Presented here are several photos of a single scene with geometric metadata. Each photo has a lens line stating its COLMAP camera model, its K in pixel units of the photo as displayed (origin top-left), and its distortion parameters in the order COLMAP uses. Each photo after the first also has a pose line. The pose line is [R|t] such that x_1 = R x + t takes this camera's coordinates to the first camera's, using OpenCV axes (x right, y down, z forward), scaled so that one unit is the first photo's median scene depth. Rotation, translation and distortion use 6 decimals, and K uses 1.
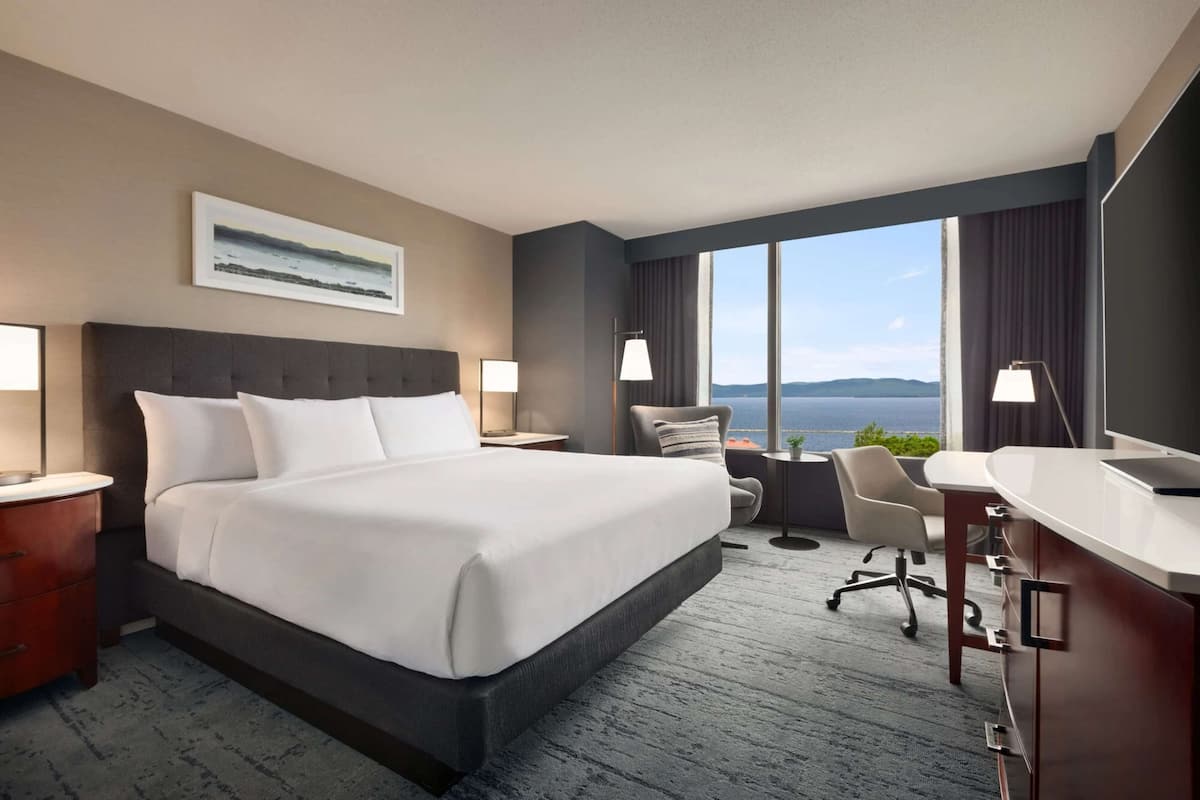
lens RADIAL K [[590.5, 0, 600.0], [0, 590.5, 400.0], [0, 0, 1]] dist [0.001109, 0.000419]
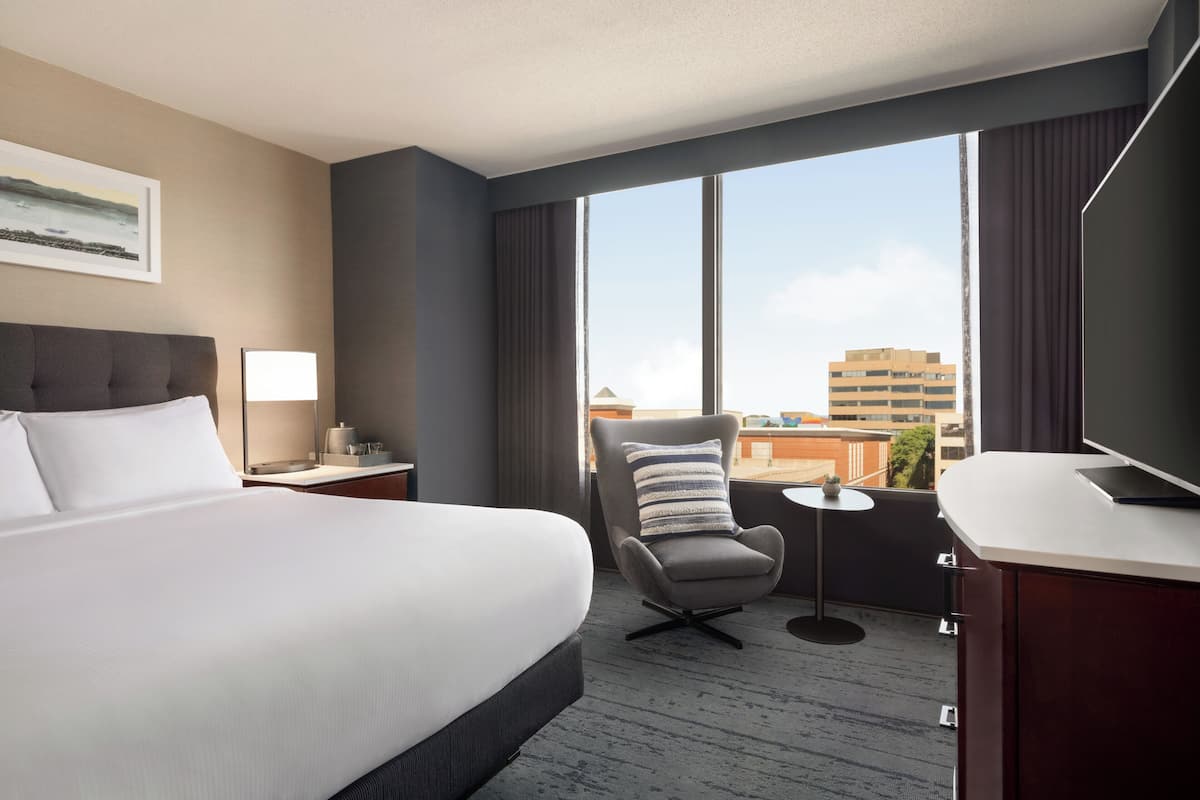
lens RADIAL K [[720.6, 0, 600.0], [0, 720.6, 400.0], [0, 0, 1]] dist [-0.002633, 0.000570]
pose [[0.998697, -0.008814, 0.050261, 0.126790], [0.009401, 0.999890, -0.011445, -0.000876], [-0.050154, 0.011903, 0.998671, 0.195617]]
